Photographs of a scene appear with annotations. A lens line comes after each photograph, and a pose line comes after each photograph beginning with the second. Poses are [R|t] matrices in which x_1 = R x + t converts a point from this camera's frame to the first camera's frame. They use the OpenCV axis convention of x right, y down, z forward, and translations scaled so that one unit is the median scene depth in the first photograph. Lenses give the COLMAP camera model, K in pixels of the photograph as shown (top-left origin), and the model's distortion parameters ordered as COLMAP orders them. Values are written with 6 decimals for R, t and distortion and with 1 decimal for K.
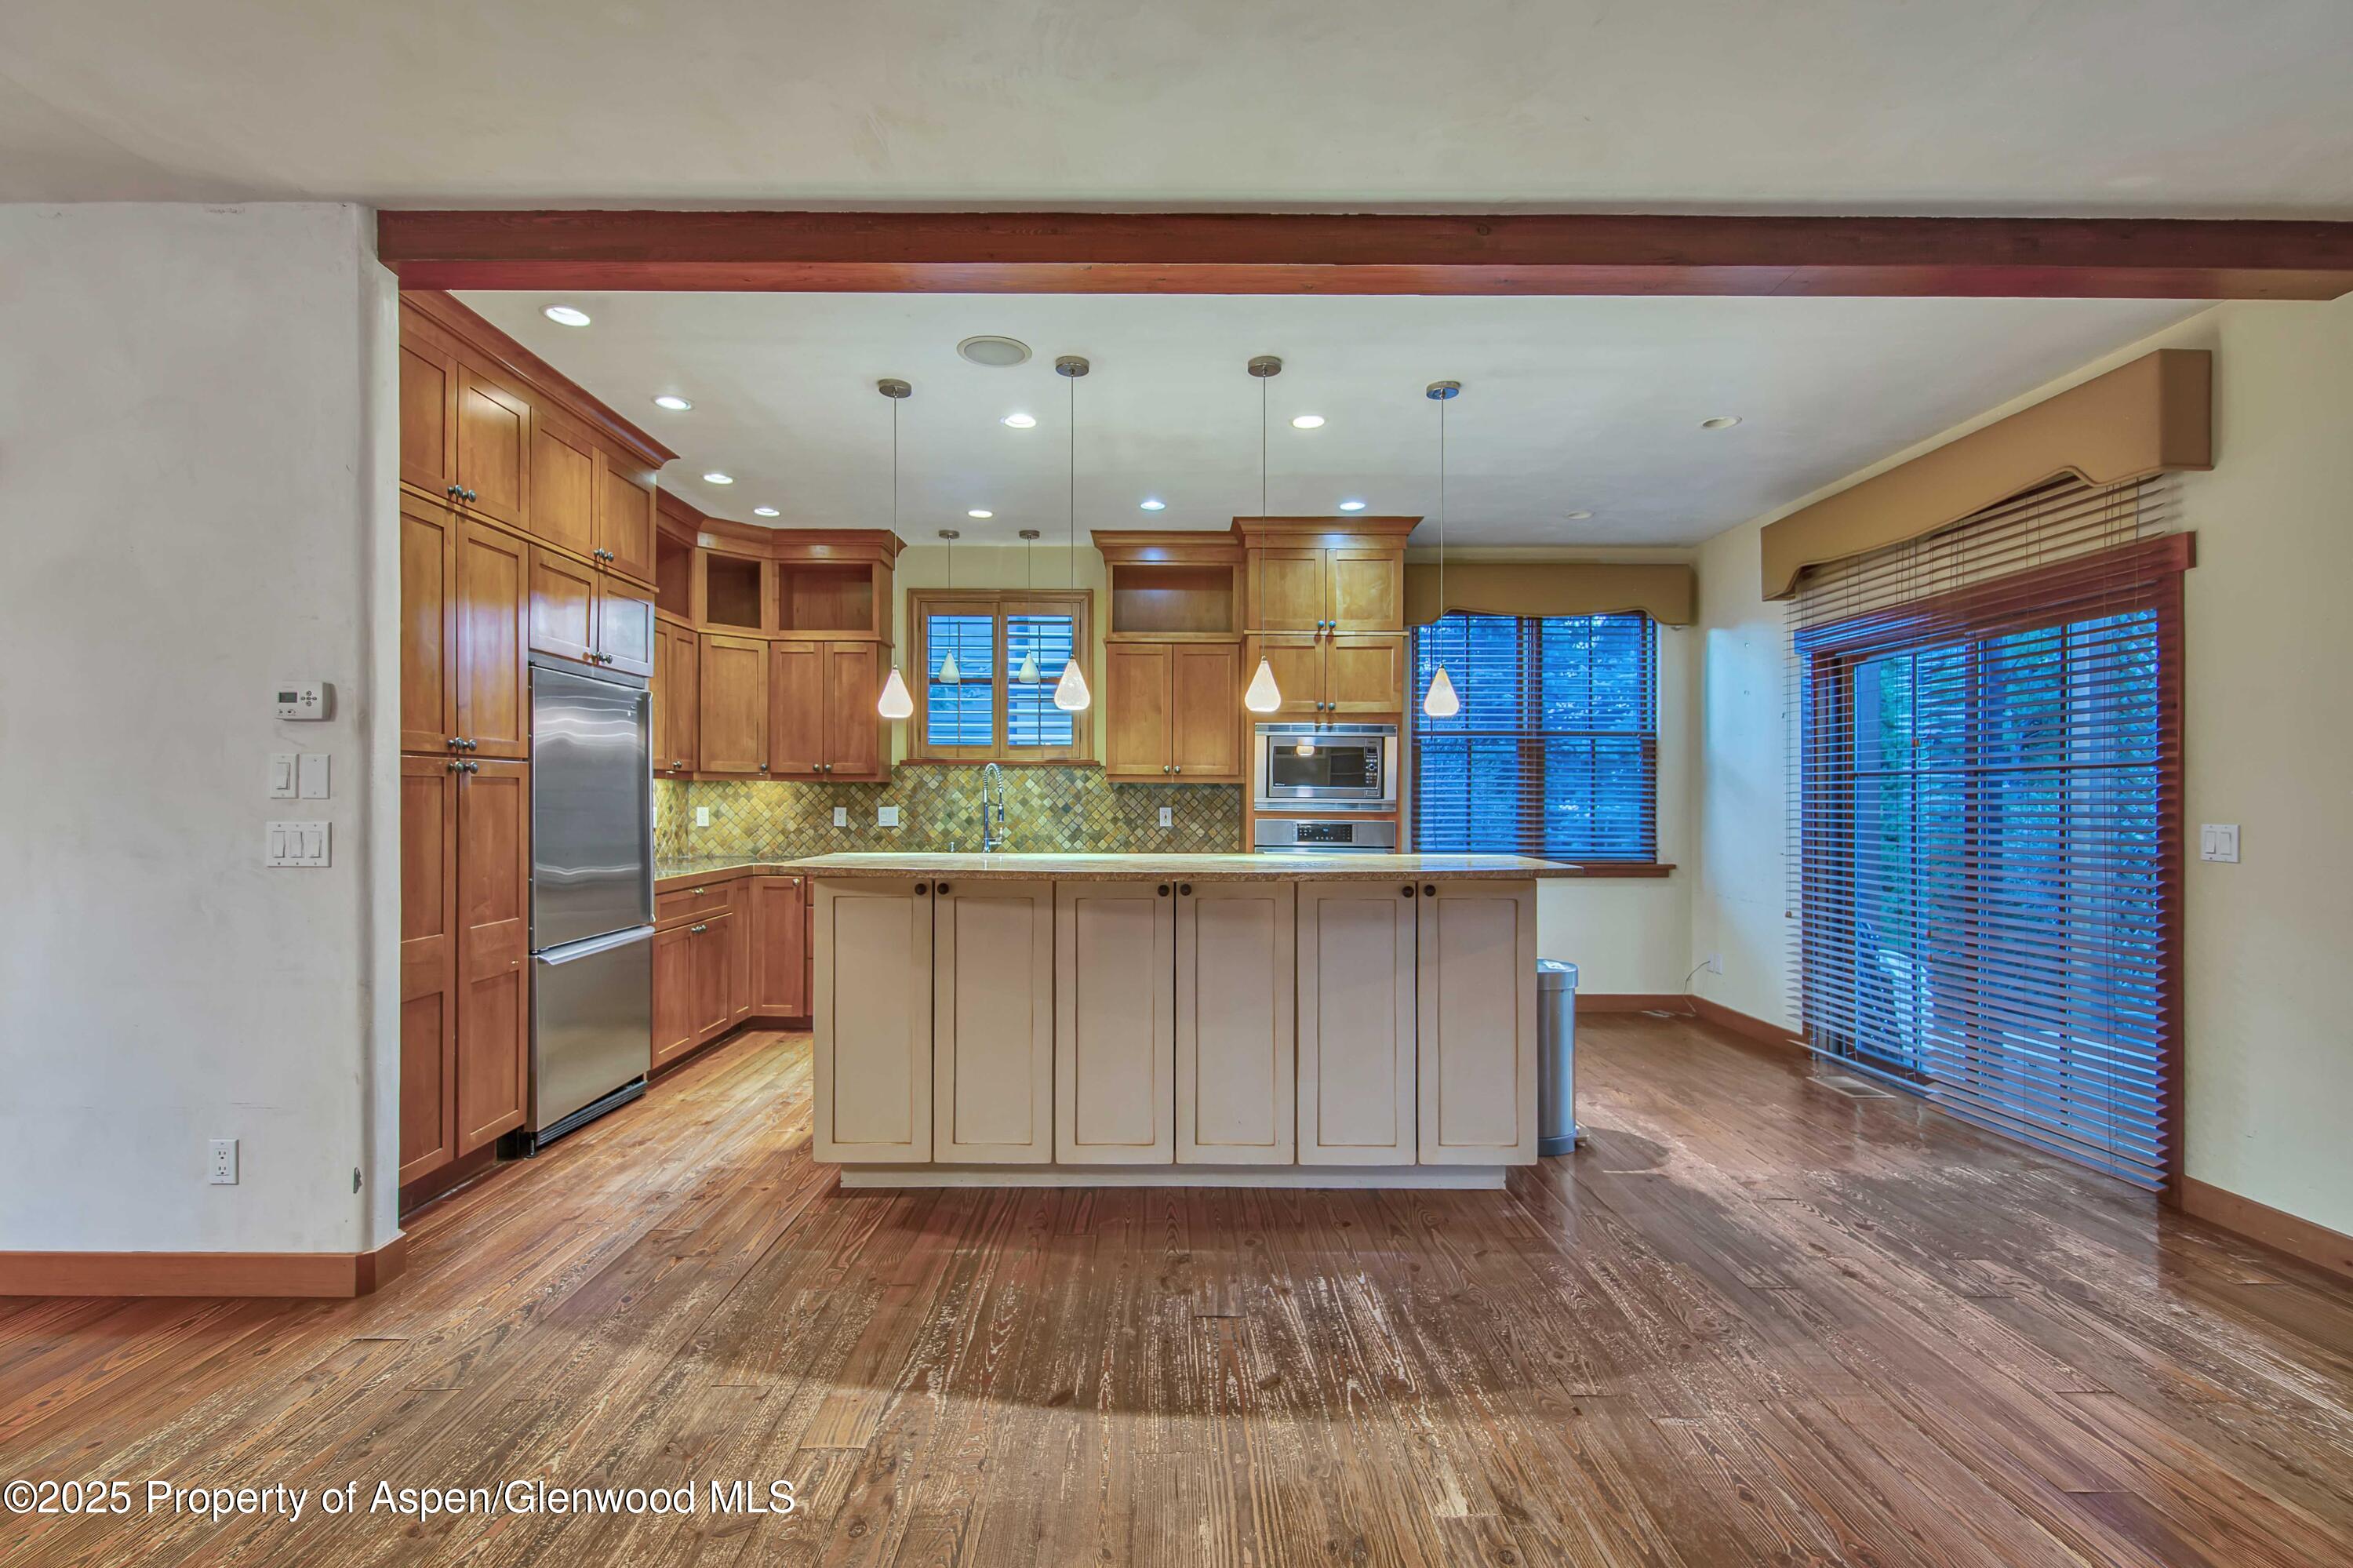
lens RADIAL K [[1063.3, 0, 1159.0], [0, 1063.3, 795.0], [0, 0, 1]] dist [0.023630, -0.020191]
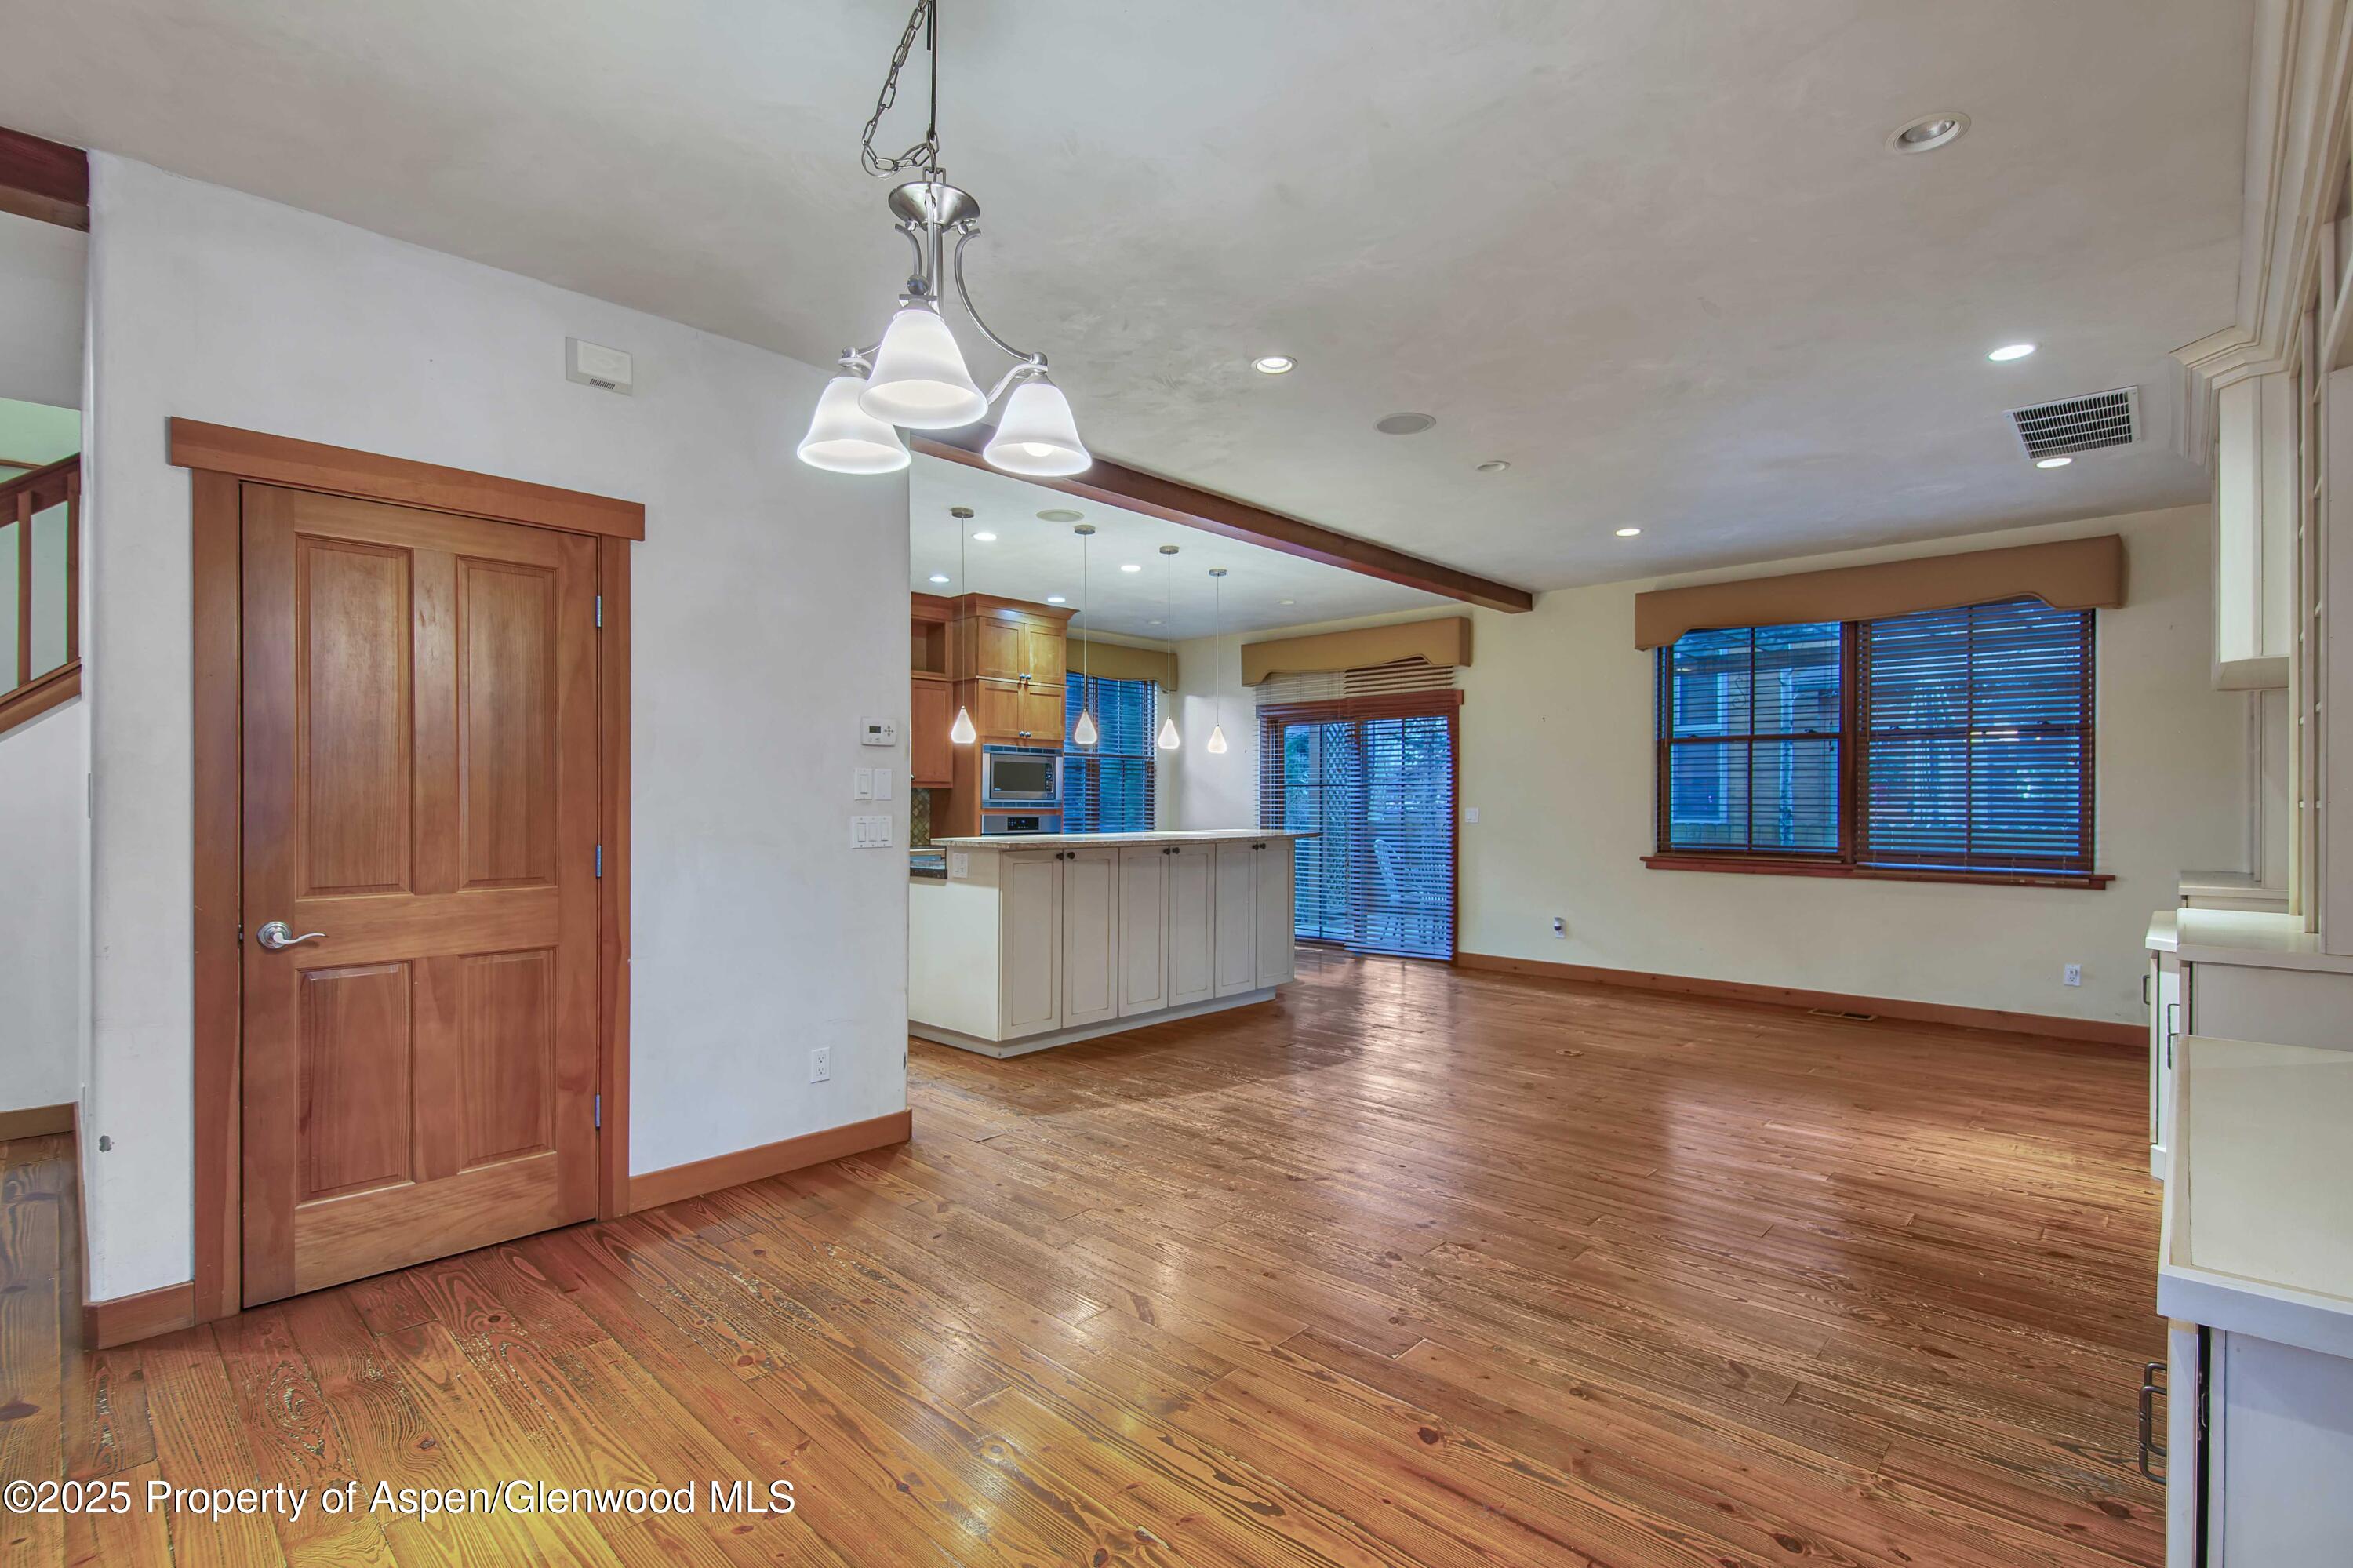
lens RADIAL K [[1075.1, 0, 1184.3], [0, 1075.1, 789.7], [0, 0, 1]] dist [0.002654, -0.011610]
pose [[0.685260, 0.004266, 0.728286, -1.151053], [-0.000477, 0.999985, -0.005410, -0.001992], [-0.728298, 0.003360, 0.685252, -0.212761]]
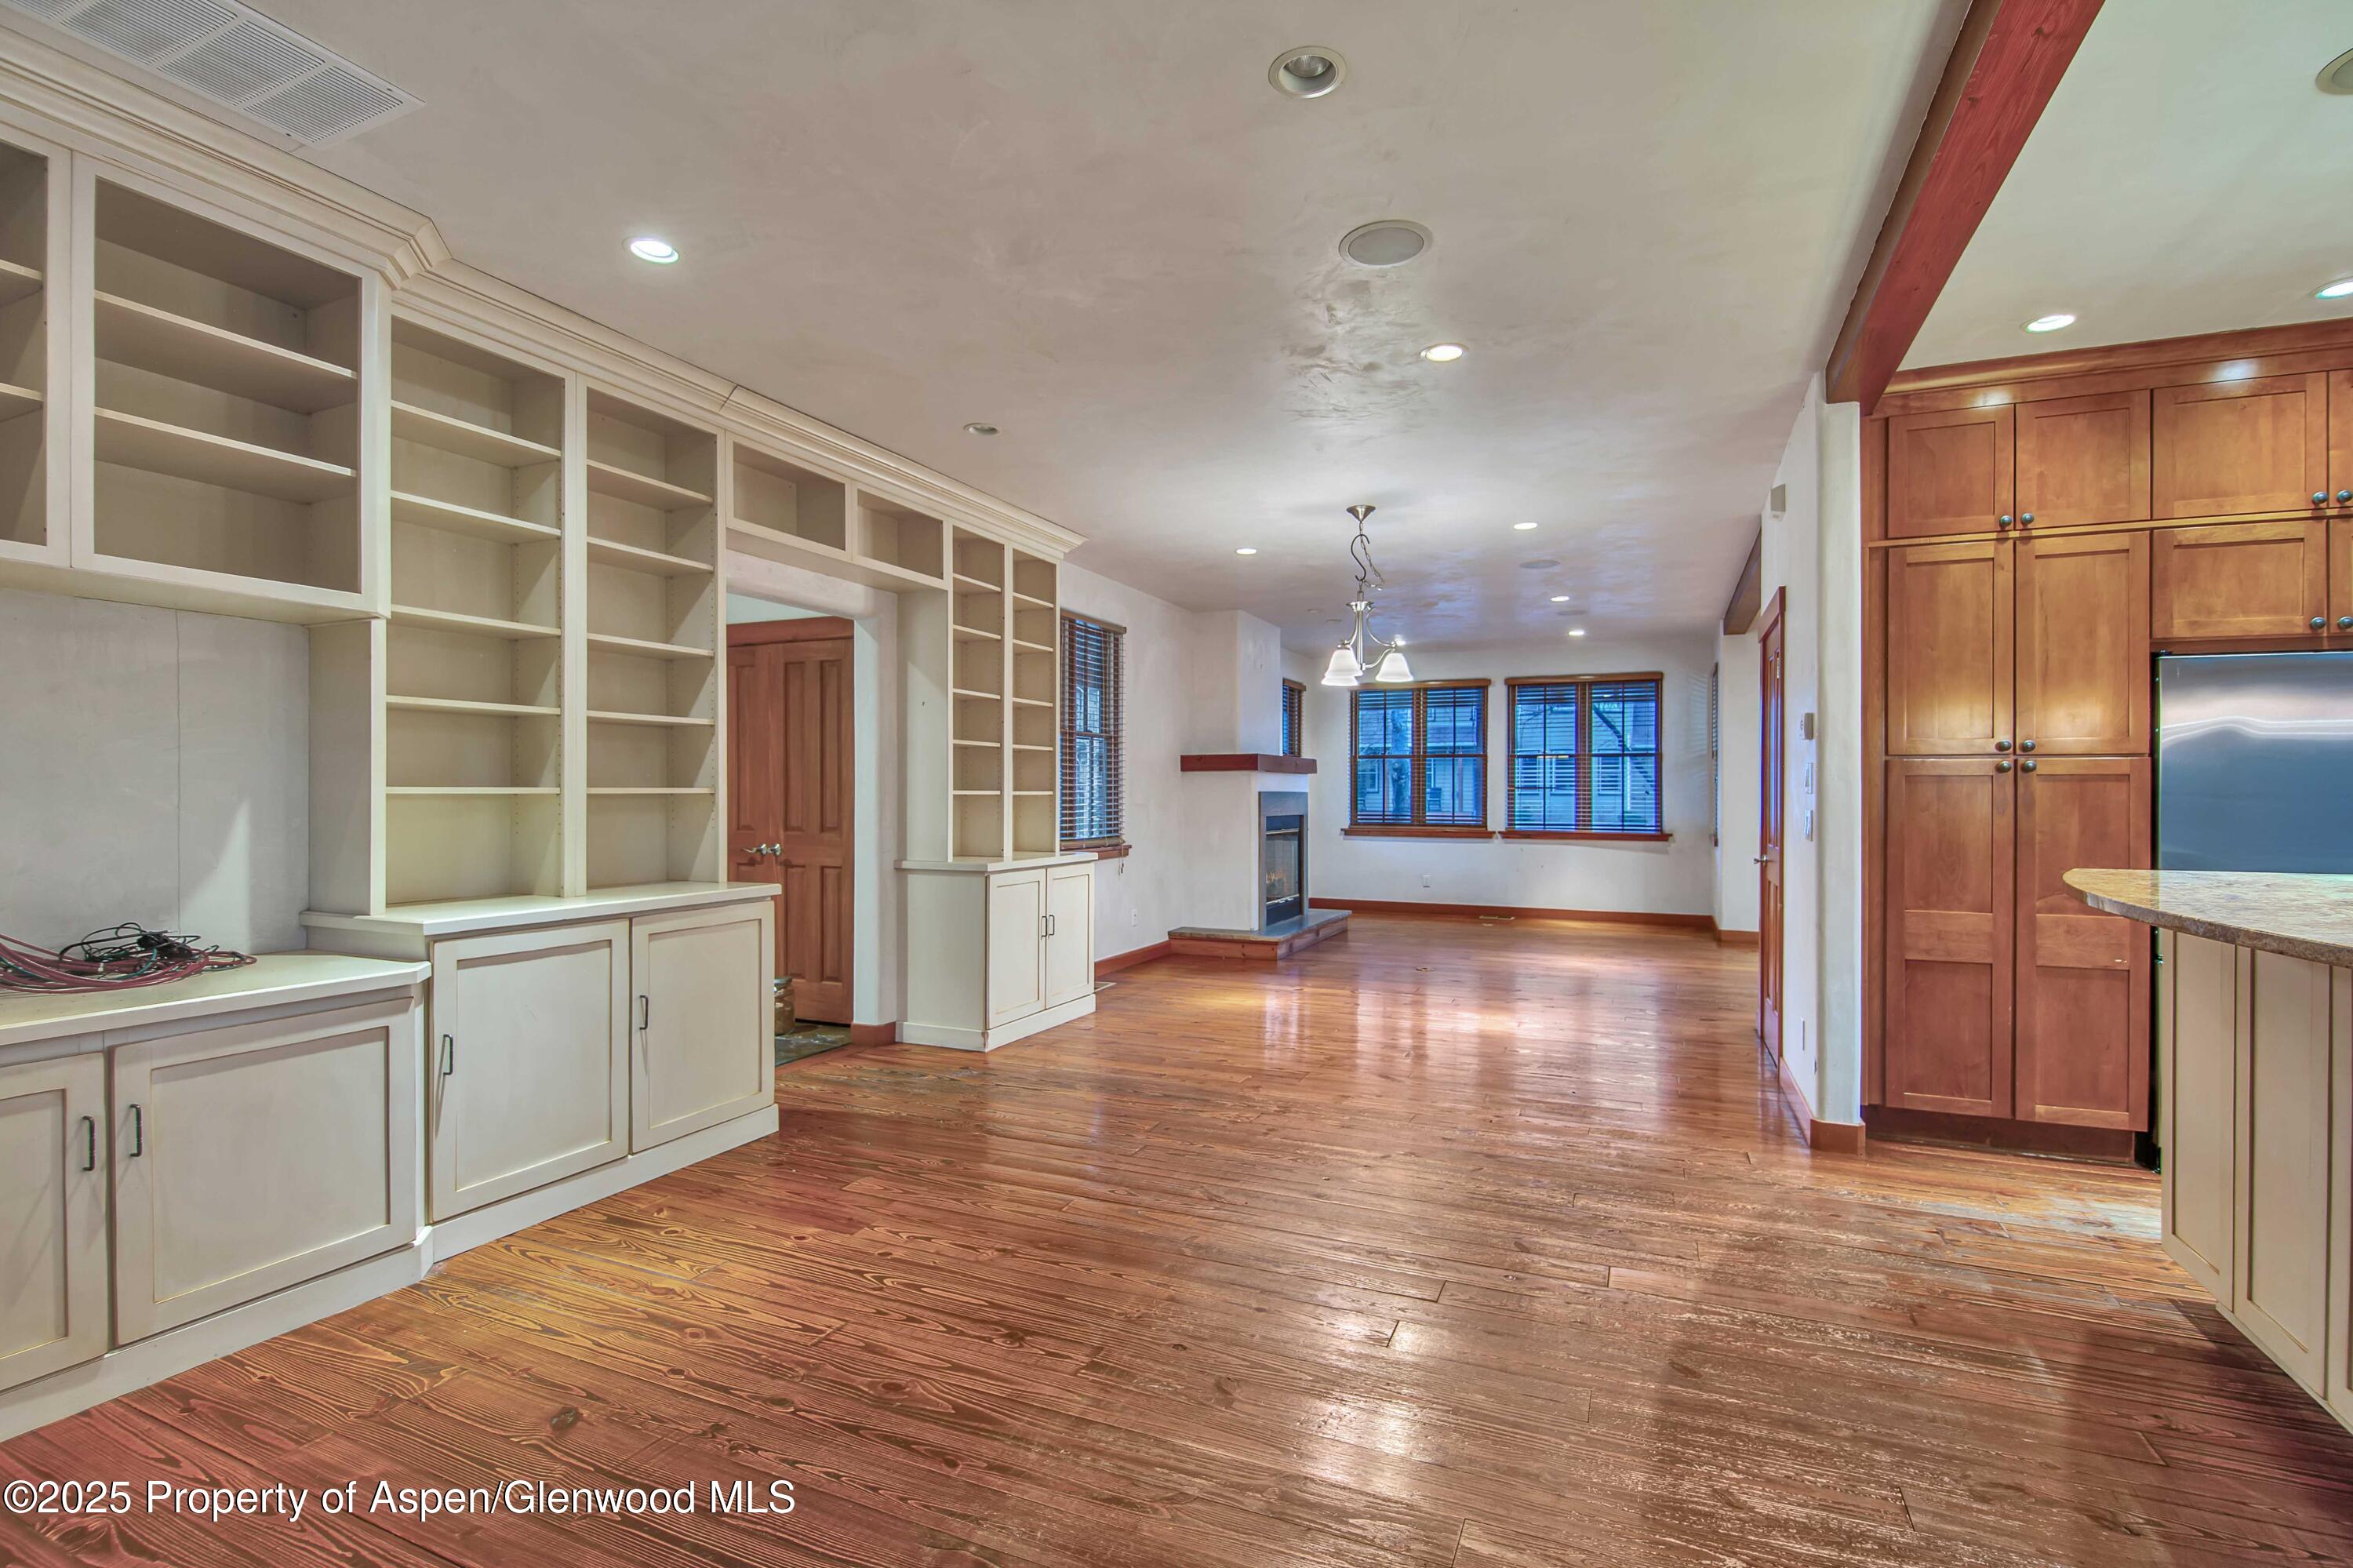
lens RADIAL K [[1075.1, 0, 1184.3], [0, 1075.1, 789.7], [0, 0, 1]] dist [0.002654, -0.011610]
pose [[-0.399196, -0.008422, -0.916827, 0.643548], [-0.004333, 0.999964, -0.007300, 0.008992], [0.916855, 0.001059, -0.399219, 0.592293]]
